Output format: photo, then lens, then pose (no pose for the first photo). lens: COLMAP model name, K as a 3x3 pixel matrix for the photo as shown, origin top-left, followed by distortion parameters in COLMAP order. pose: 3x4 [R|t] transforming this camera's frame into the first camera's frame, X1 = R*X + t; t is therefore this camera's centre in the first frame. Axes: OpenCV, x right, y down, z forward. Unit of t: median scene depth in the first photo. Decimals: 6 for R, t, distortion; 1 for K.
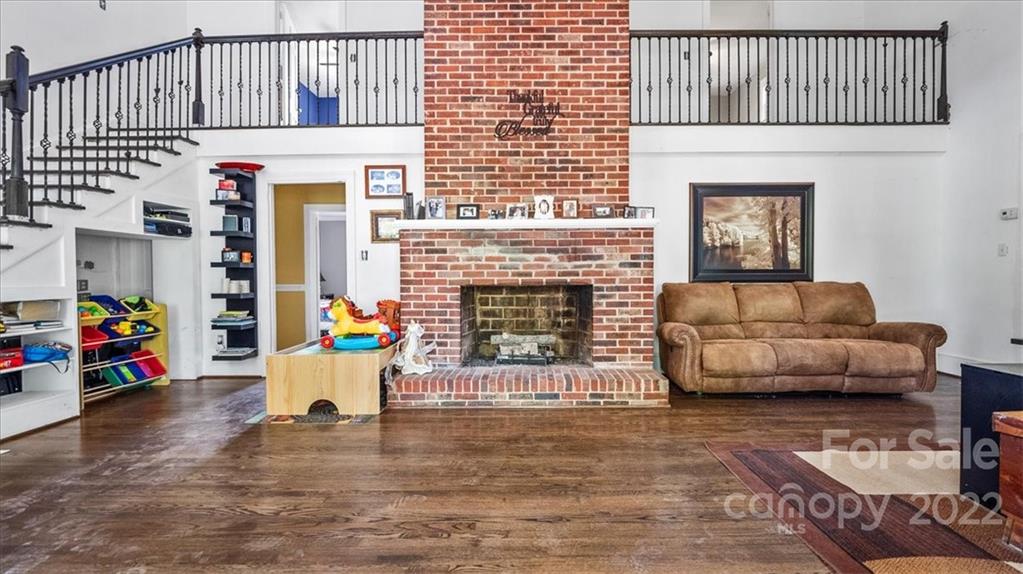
lens RADIAL K [[456.1, 0, 518.0], [0, 456.1, 285.5], [0, 0, 1]] dist [-0.011281, -0.001190]
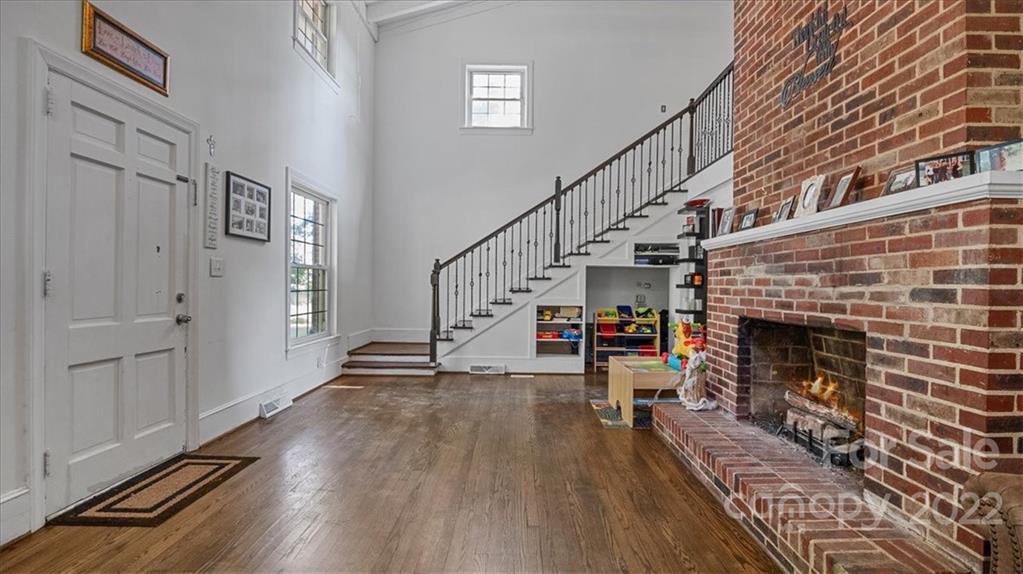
lens RADIAL K [[456.1, 0, 518.0], [0, 456.1, 285.5], [0, 0, 1]] dist [-0.011281, -0.001190]
pose [[0.011387, 0.004752, -0.999924, 0.658073], [-0.034369, 0.999400, 0.004358, -0.042975], [0.999344, 0.034317, 0.011543, 0.609622]]
